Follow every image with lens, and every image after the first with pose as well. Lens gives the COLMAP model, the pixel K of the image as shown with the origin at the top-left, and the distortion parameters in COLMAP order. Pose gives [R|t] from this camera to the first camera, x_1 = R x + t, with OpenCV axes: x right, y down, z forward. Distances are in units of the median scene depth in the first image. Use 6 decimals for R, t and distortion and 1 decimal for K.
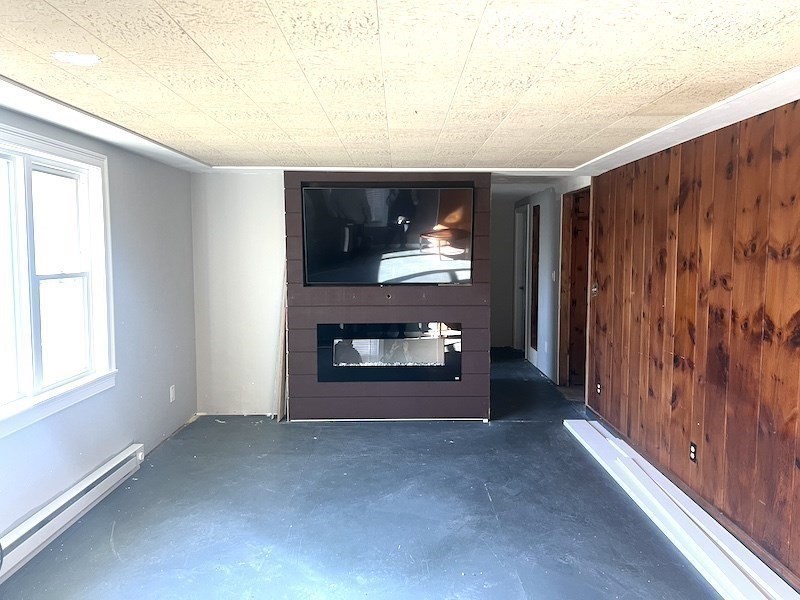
lens RADIAL K [[602.0, 0, 400.0], [0, 602.0, 300.0], [0, 0, 1]] dist [0.049157, -0.049893]
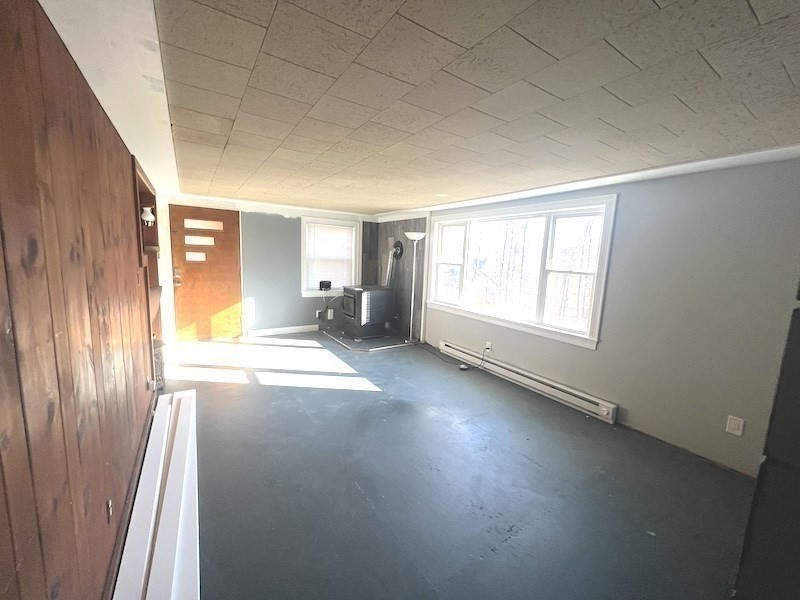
lens RADIAL K [[319.2, 0, 400.0], [0, 319.2, 300.0], [0, 0, 1]] dist [0.000181, 0.000002]
pose [[-0.838840, 0.046434, -0.542395, 0.432700], [-0.081340, 0.974480, 0.209220, -0.127691], [0.538267, 0.219621, -0.813655, 1.644782]]
